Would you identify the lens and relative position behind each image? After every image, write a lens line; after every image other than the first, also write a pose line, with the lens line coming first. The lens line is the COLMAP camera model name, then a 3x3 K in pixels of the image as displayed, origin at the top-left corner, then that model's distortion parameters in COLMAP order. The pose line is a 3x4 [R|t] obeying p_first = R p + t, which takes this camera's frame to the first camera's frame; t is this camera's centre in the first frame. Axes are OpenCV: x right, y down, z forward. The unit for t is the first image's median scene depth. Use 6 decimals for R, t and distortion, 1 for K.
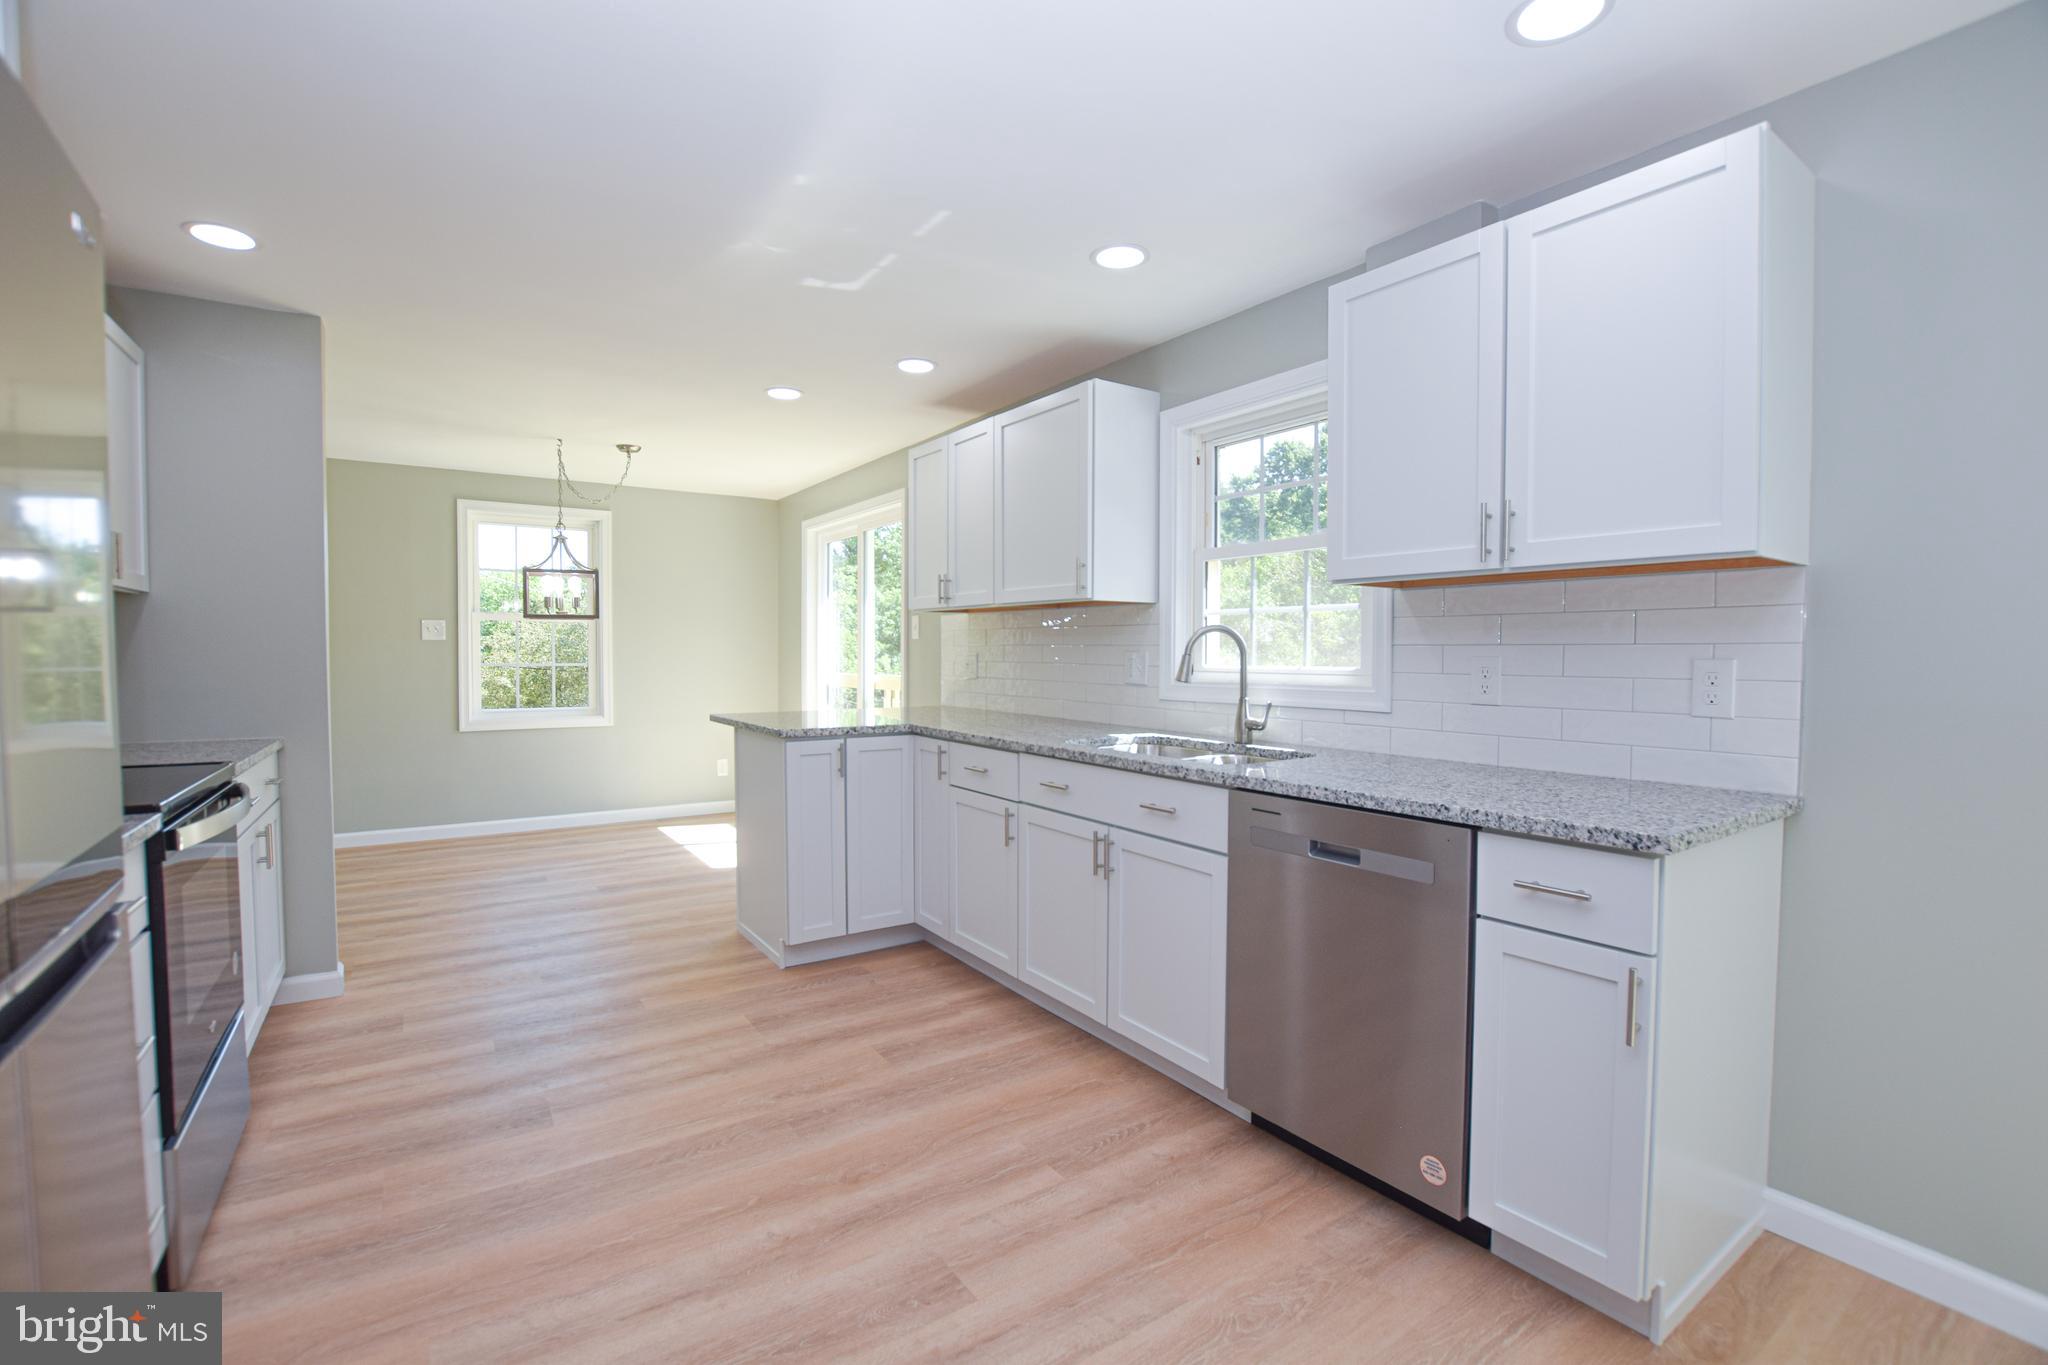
lens RADIAL K [[902.7, 0, 1028.9], [0, 902.7, 689.0], [0, 0, 1]] dist [-0.041741, 0.007592]
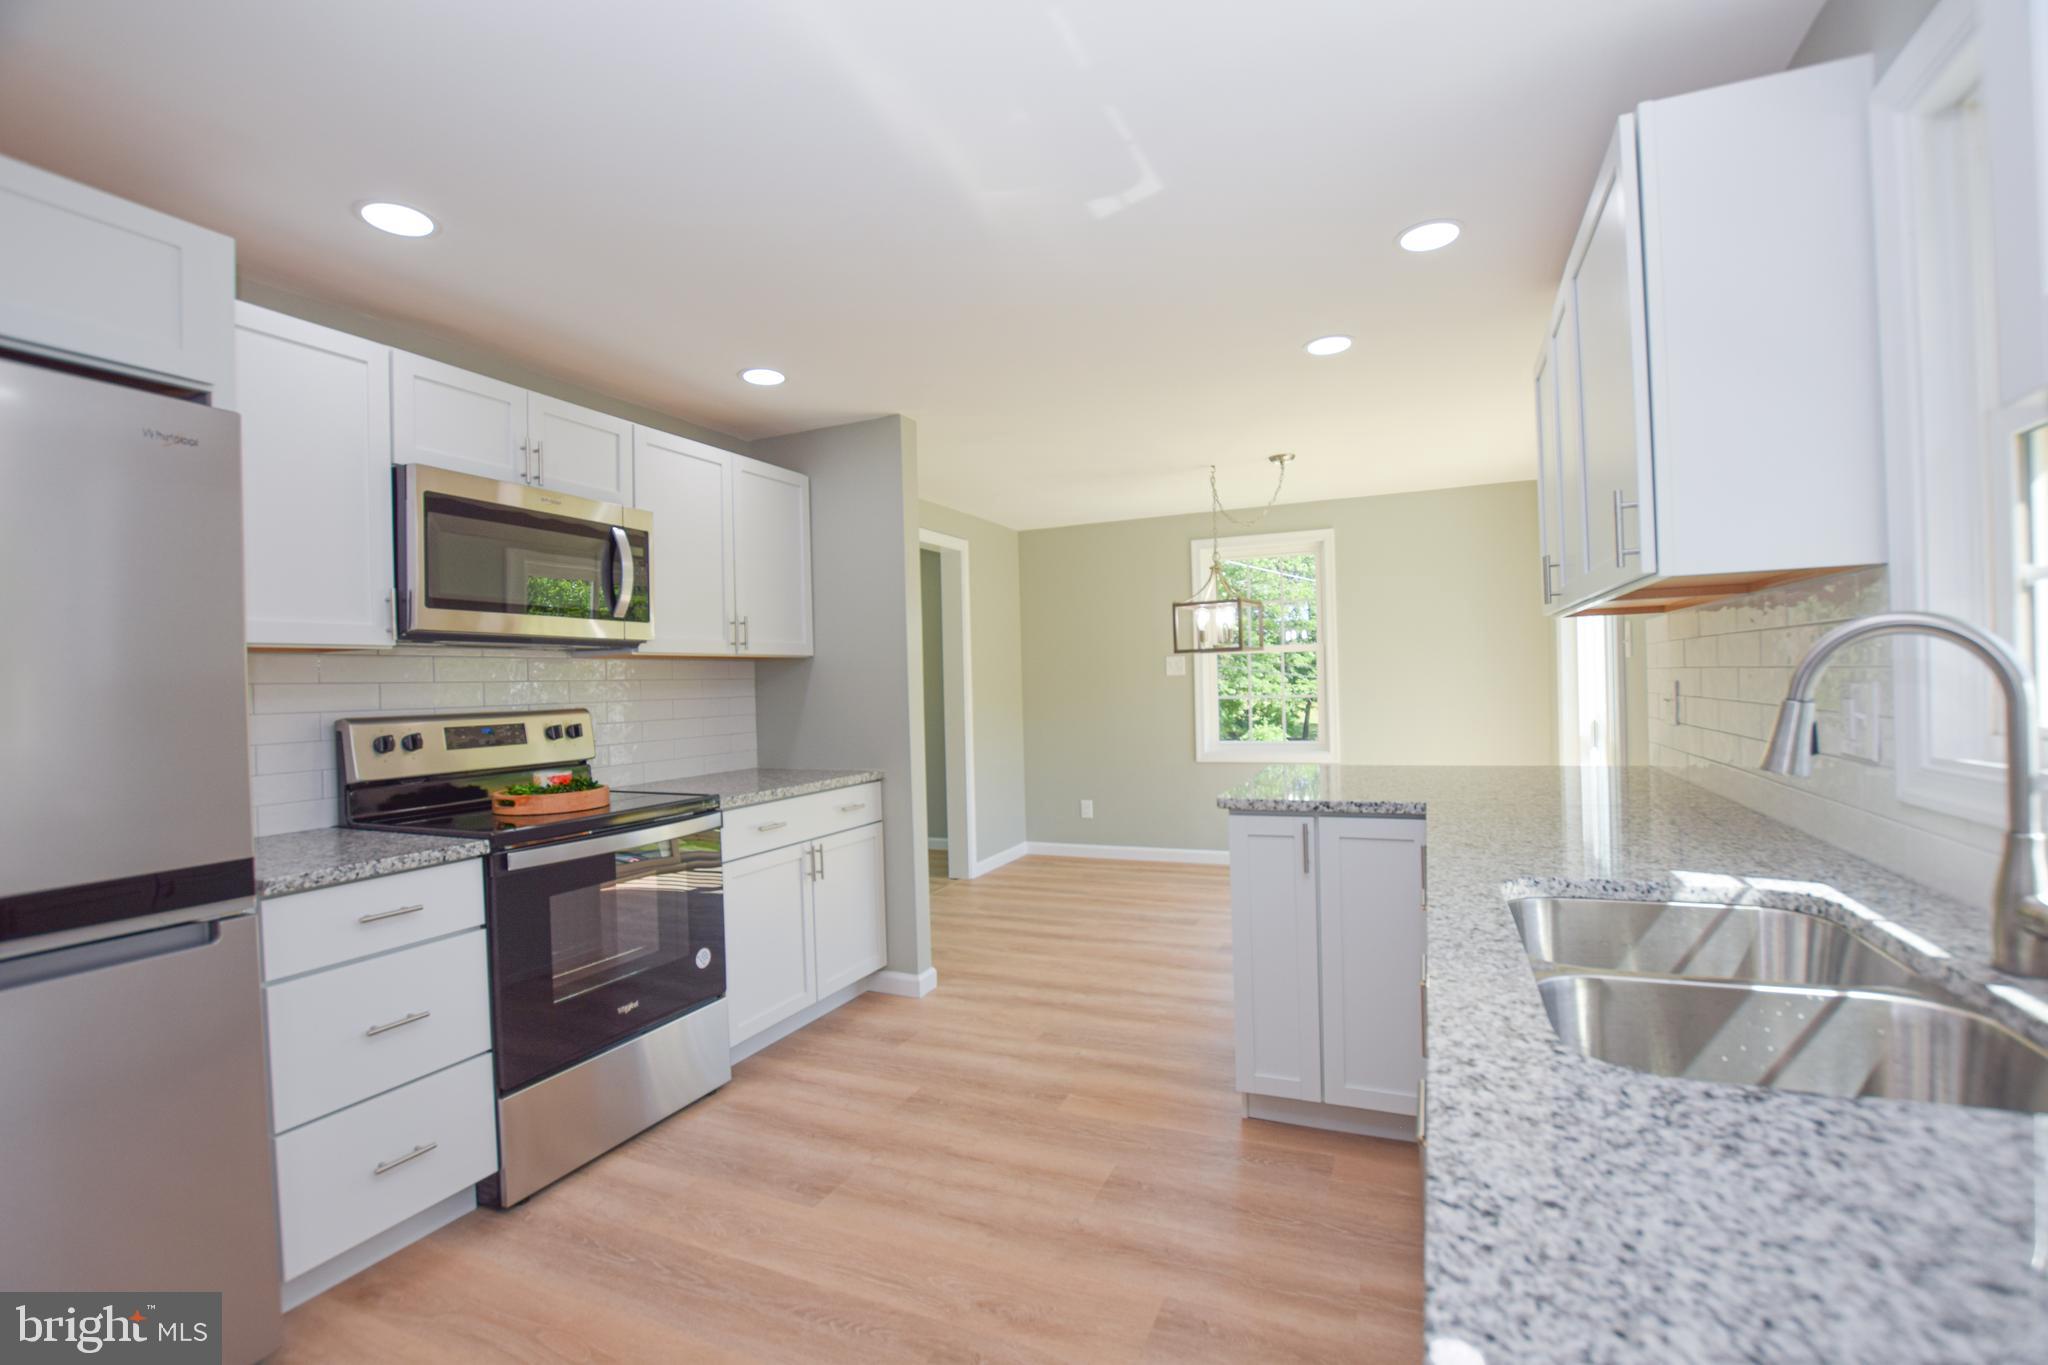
lens RADIAL K [[902.7, 0, 1028.9], [0, 902.7, 689.0], [0, 0, 1]] dist [-0.041741, 0.007592]
pose [[0.525890, -0.014640, -0.850426, 0.322997], [-0.002344, 0.999823, -0.018661, -0.035323], [0.850549, 0.011807, 0.525763, 0.552599]]
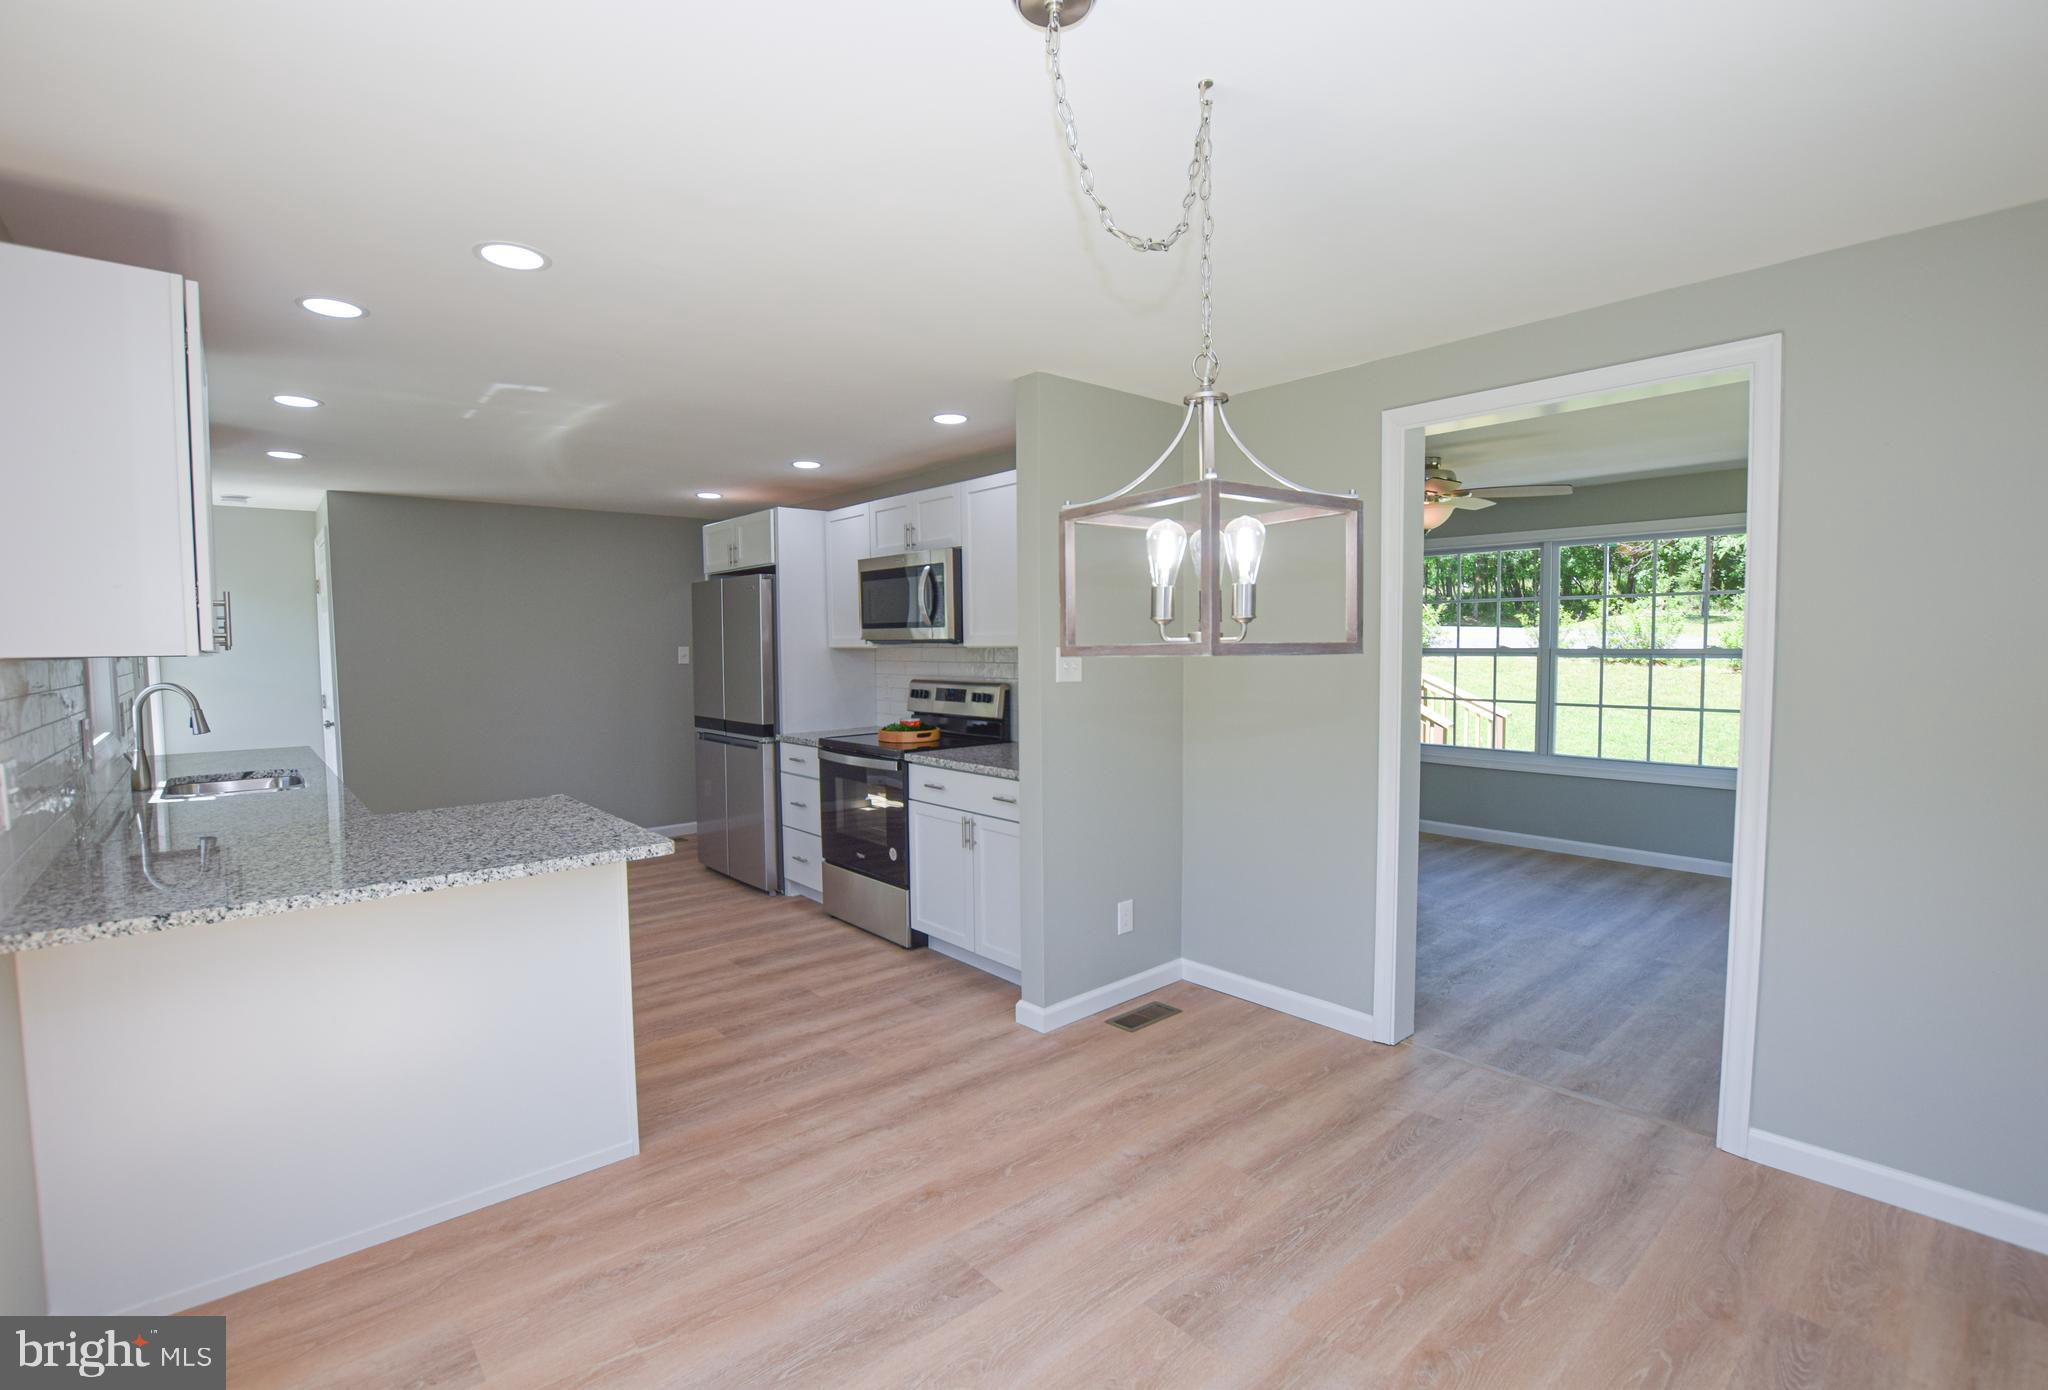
lens RADIAL K [[920.6, 0, 1006.6], [0, 920.6, 701.8], [0, 0, 1]] dist [-0.035380, 0.001602]
pose [[-0.993387, 0.013237, -0.114048, -0.712082], [0.001338, 0.994599, 0.103784, -0.165715], [0.114805, 0.102946, -0.988039, 2.258546]]
